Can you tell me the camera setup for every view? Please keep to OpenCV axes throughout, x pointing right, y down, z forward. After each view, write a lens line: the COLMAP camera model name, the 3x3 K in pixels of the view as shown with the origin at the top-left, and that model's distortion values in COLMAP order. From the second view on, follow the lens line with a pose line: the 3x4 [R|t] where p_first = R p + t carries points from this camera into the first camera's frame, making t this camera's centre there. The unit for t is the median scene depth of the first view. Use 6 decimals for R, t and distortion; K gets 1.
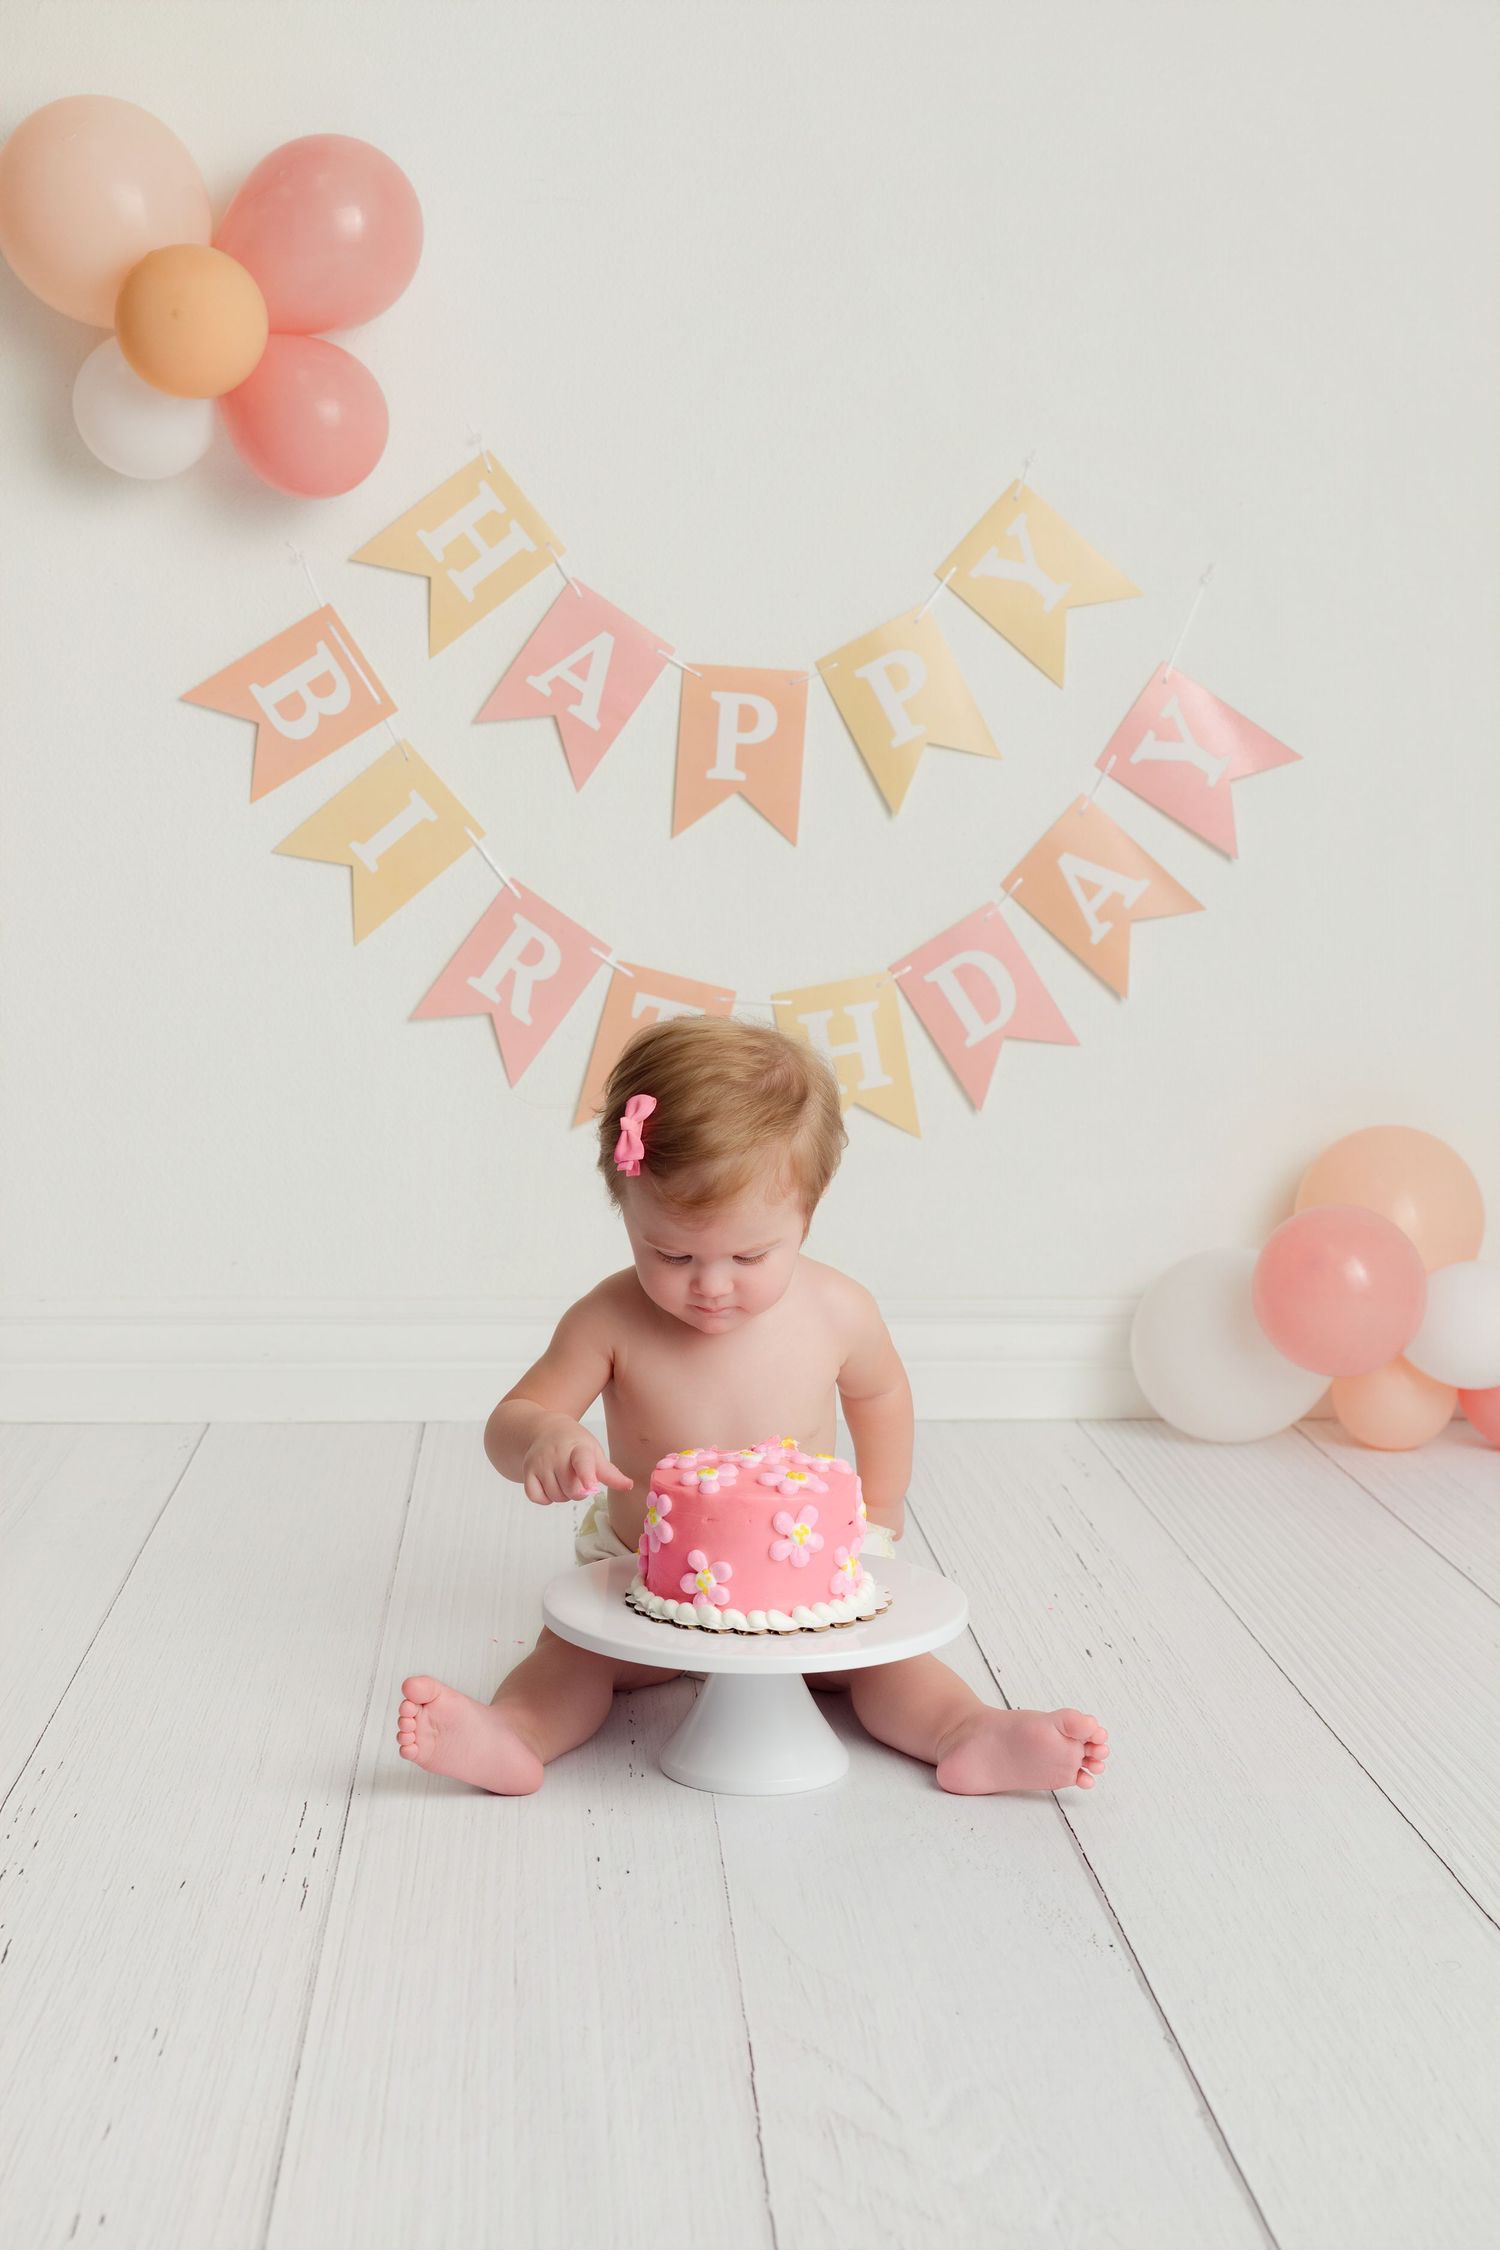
lens RADIAL K [[2989.9, 0, 710.0], [0, 2989.9, 1151.9], [0, 0, 1]] dist [0.029174, 0.000000]
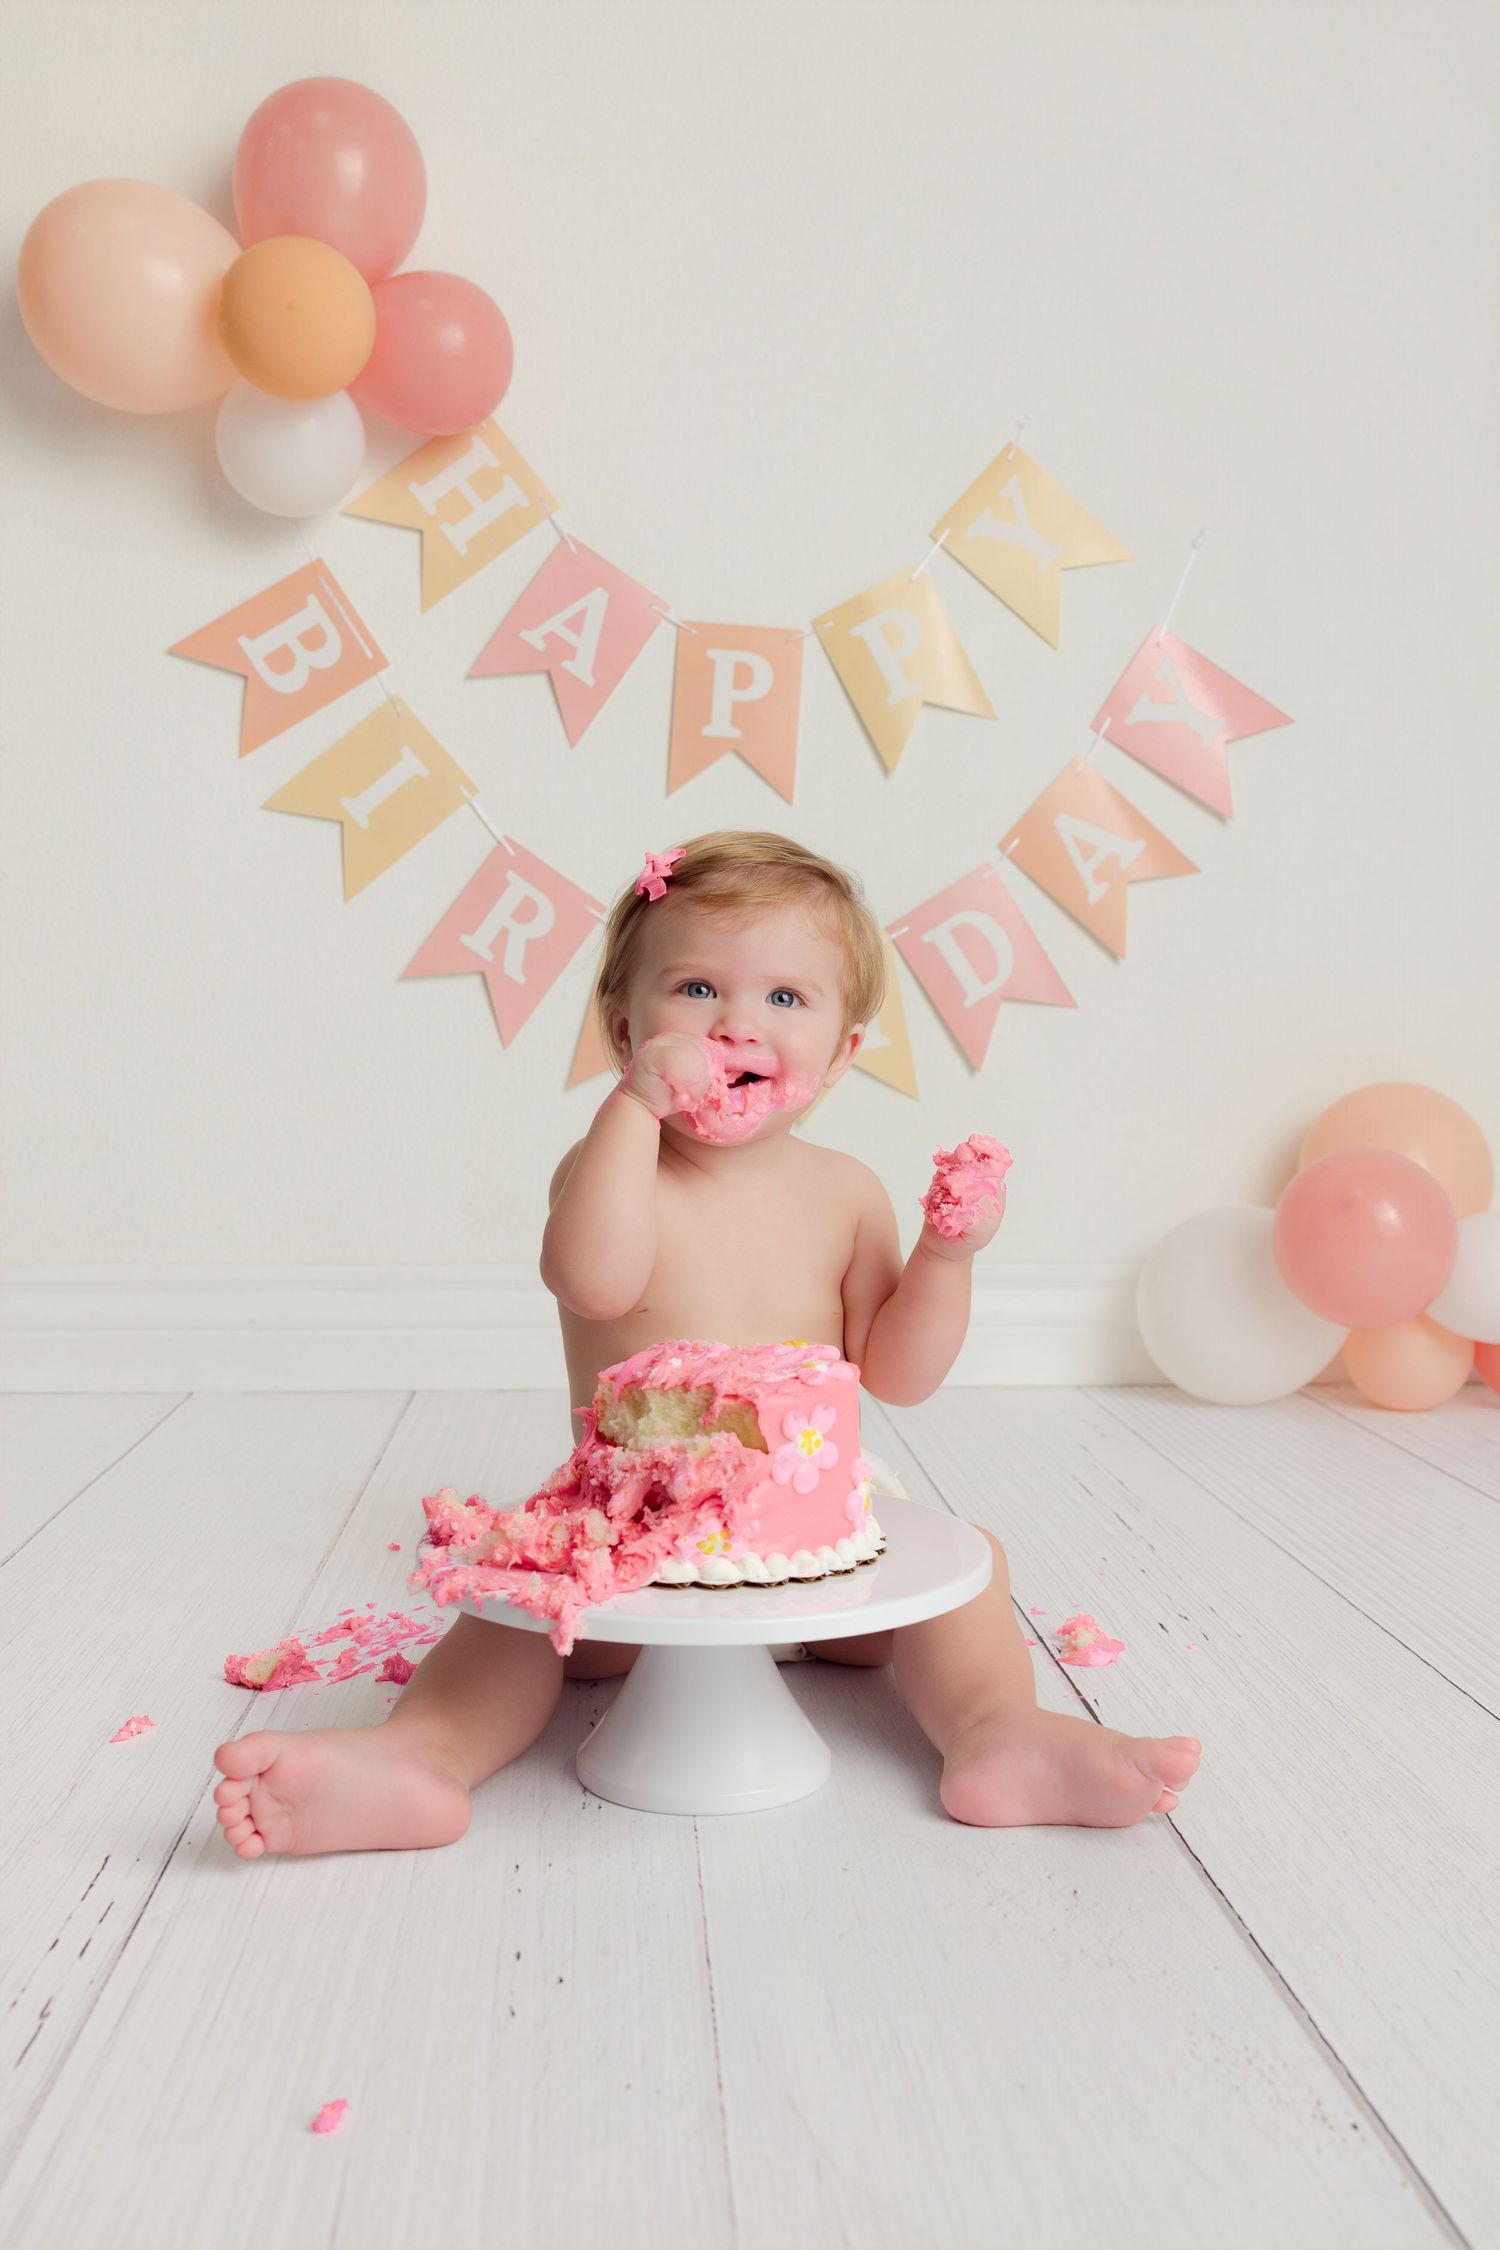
lens RADIAL K [[2100.4, 0, 763.8], [0, 2100.4, 1120.4], [0, 0, 1]] dist [-0.000831, 0.000000]
pose [[0.999767, -0.002499, 0.021441, 0.004109], [0.003981, 0.997586, -0.069322, 0.051070], [-0.021216, 0.069391, 0.997364, 0.313278]]
